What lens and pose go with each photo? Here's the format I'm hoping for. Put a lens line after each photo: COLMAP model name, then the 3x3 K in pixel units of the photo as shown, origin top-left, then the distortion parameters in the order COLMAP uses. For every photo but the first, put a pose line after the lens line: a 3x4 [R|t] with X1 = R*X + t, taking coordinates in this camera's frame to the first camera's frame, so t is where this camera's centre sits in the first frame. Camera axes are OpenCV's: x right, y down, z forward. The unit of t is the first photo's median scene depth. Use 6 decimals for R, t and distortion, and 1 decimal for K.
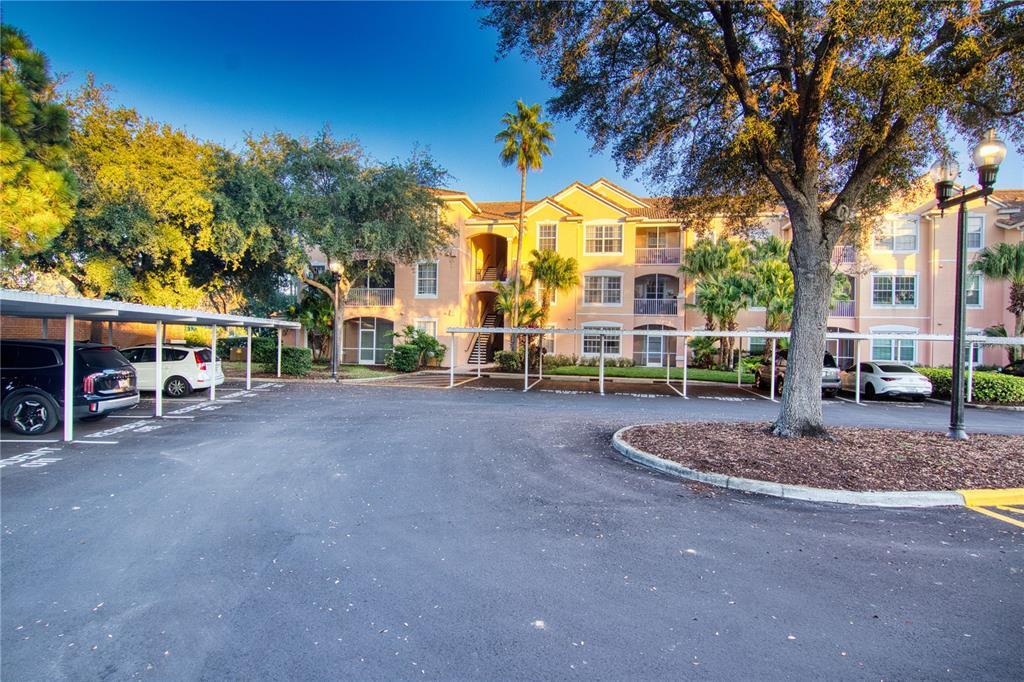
lens RADIAL K [[519.7, 0, 512.3], [0, 519.7, 340.9], [0, 0, 1]] dist [-0.005646, -0.008852]
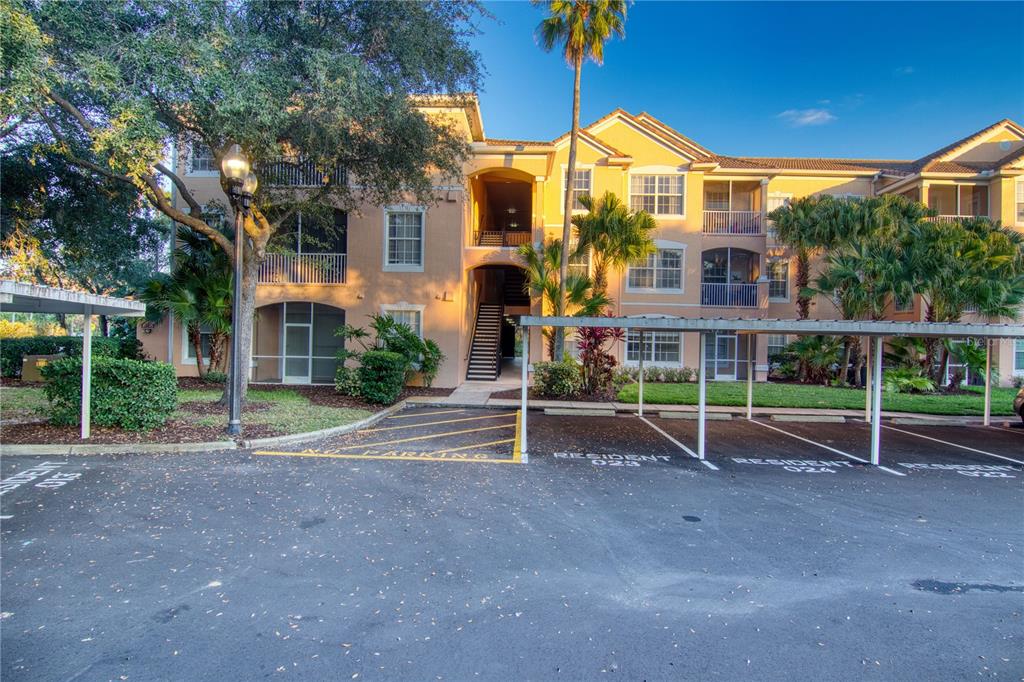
lens RADIAL K [[519.7, 0, 513.0], [0, 519.7, 341.3], [0, 0, 1]] dist [-0.005646, -0.008852]
pose [[0.988424, 0.001771, 0.151706, -0.131326], [-0.002142, 0.999995, 0.002284, -0.004038], [-0.151702, -0.002583, 0.988423, 0.397021]]
